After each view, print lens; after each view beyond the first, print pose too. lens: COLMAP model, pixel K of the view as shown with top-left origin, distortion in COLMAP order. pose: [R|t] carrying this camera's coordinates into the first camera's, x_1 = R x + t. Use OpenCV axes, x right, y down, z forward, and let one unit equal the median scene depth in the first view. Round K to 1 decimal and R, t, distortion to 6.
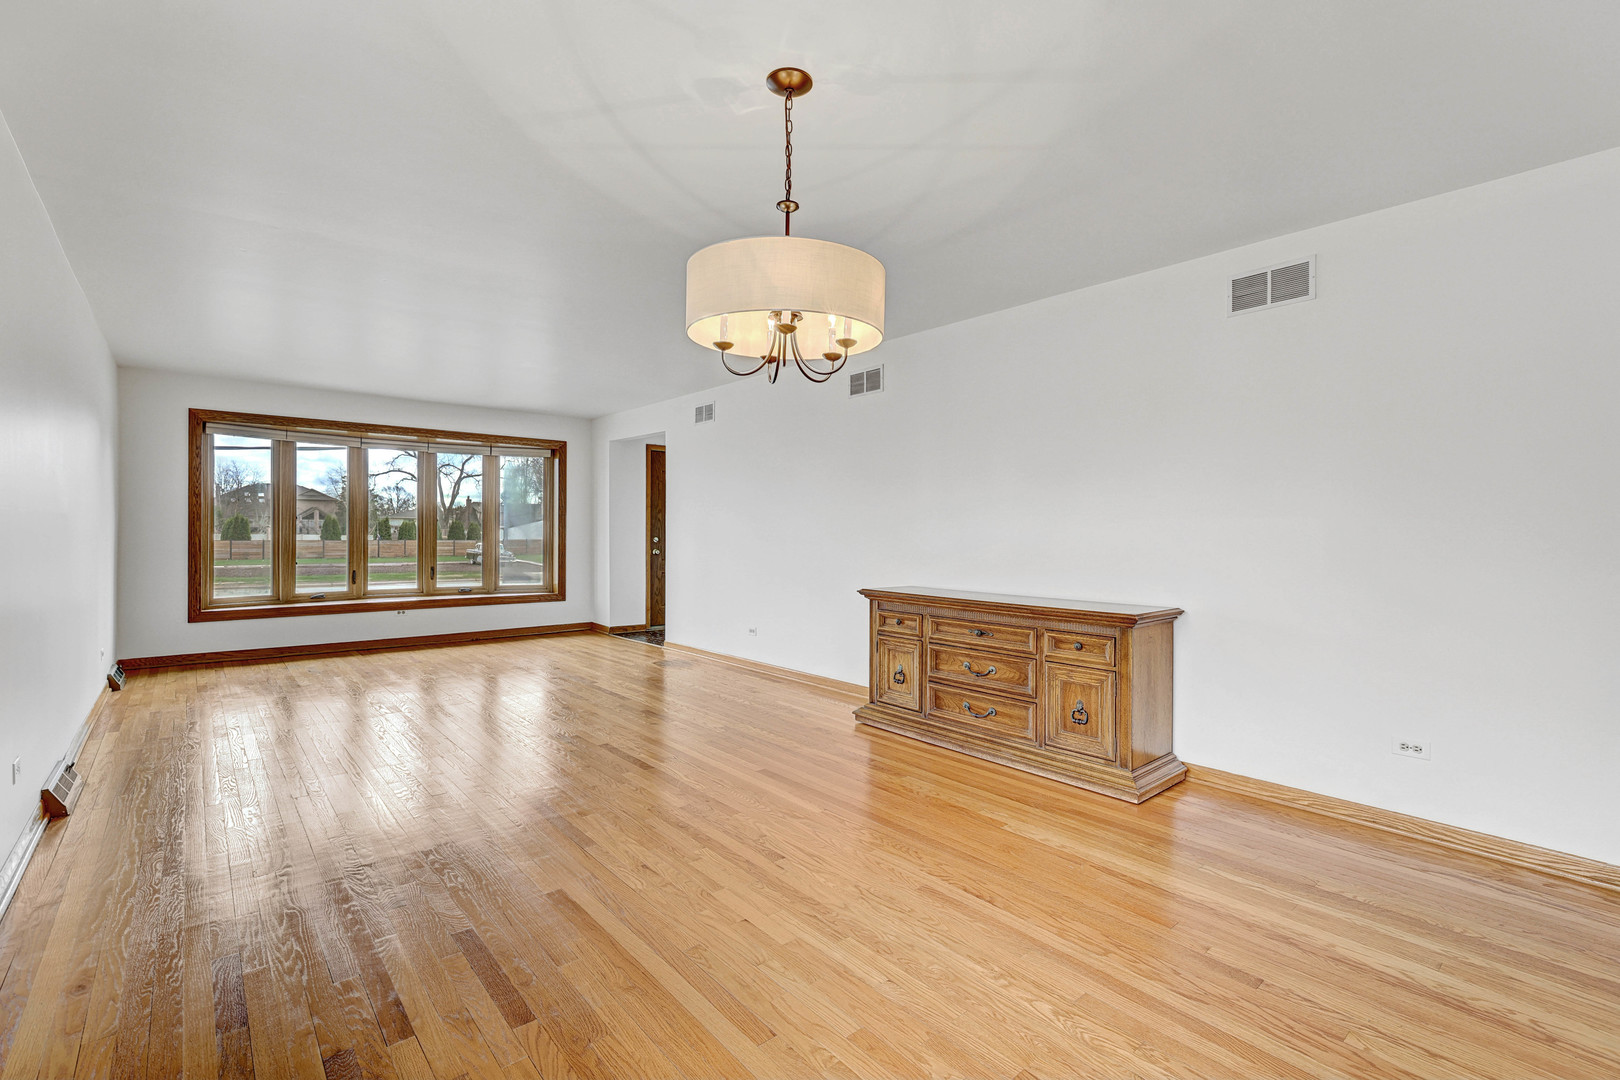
lens RADIAL K [[721.8, 0, 811.2], [0, 721.8, 535.5], [0, 0, 1]] dist [0.002207, 0.000467]
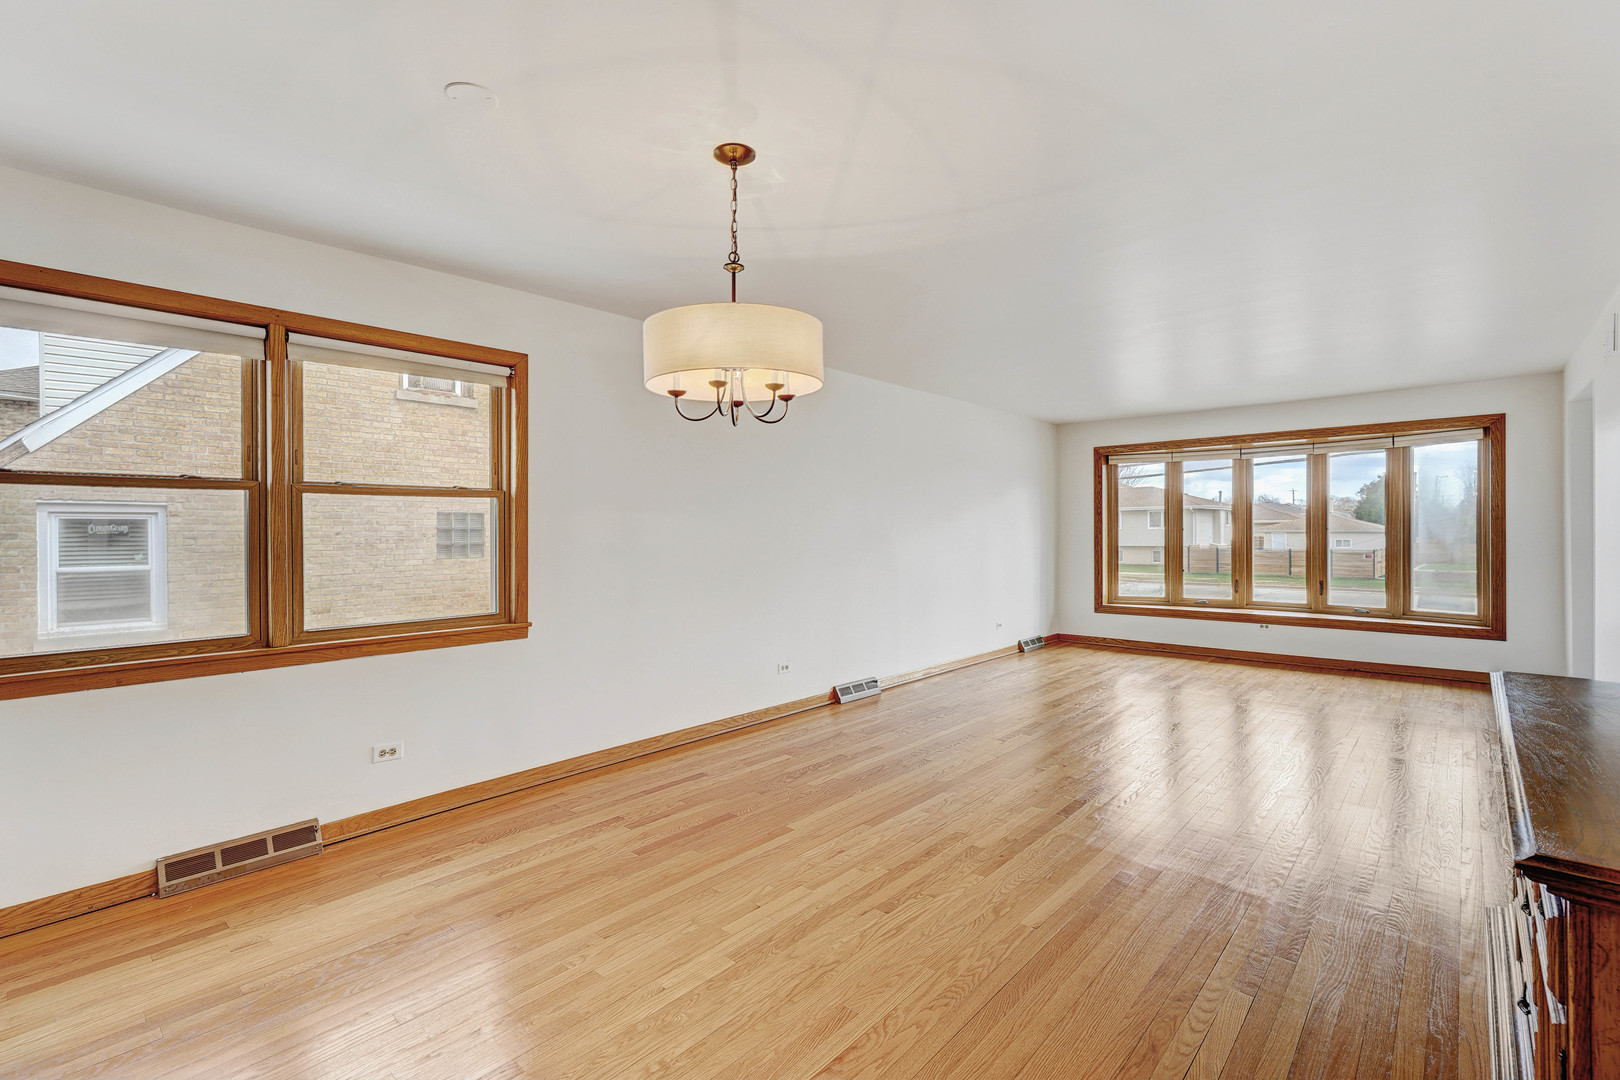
lens RADIAL K [[721.8, 0, 811.2], [0, 721.8, 535.5], [0, 0, 1]] dist [0.002207, 0.000467]
pose [[0.134353, -0.003346, -0.990928, 0.382836], [0.001530, 0.999994, -0.003170, -0.015315], [0.990932, -0.001090, 0.134357, 0.344560]]
